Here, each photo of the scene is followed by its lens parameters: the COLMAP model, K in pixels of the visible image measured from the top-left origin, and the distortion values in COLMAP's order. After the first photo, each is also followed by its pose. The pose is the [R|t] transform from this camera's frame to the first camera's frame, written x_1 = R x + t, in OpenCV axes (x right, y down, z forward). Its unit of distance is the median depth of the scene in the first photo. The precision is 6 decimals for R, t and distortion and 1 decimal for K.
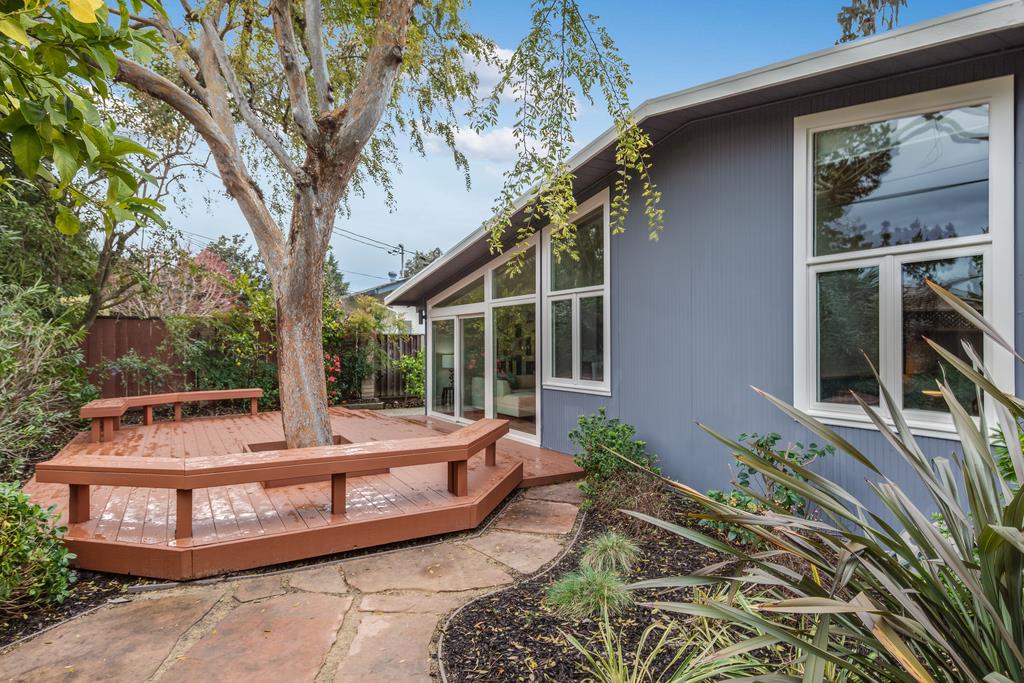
lens RADIAL K [[466.7, 0, 512.0], [0, 466.7, 341.5], [0, 0, 1]] dist [0.000047, -0.000124]
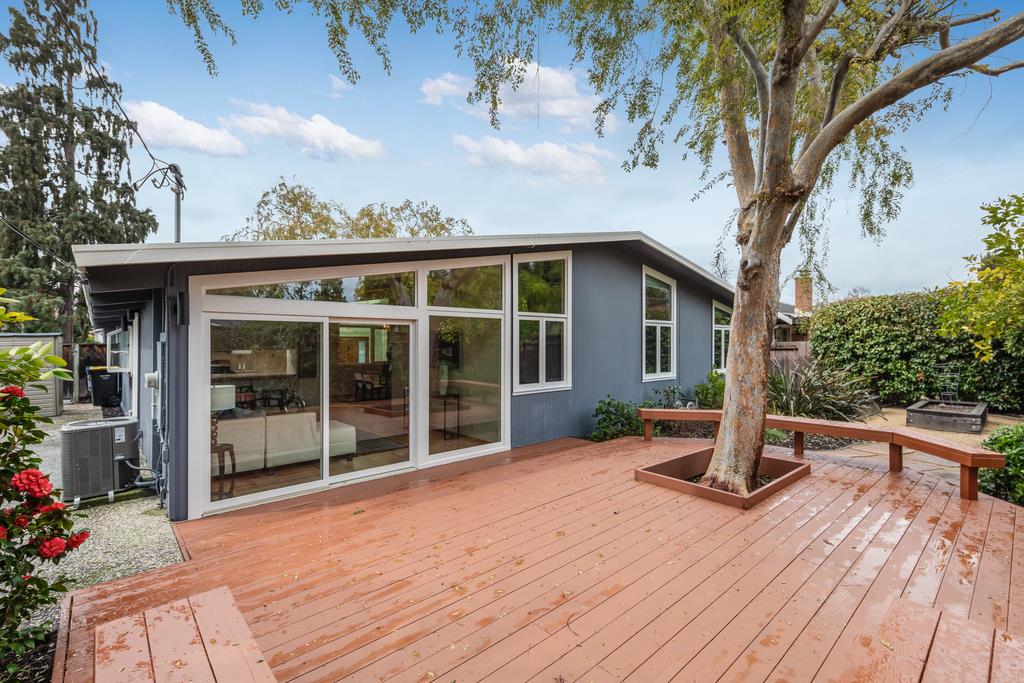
lens RADIAL K [[466.7, 0, 512.0], [0, 466.7, 341.5], [0, 0, 1]] dist [0.000047, -0.000124]
pose [[-0.105393, 0.002883, 0.994426, -1.130065], [0.001961, 0.999994, -0.002691, -0.030700], [-0.994429, 0.001666, -0.105398, 1.201365]]
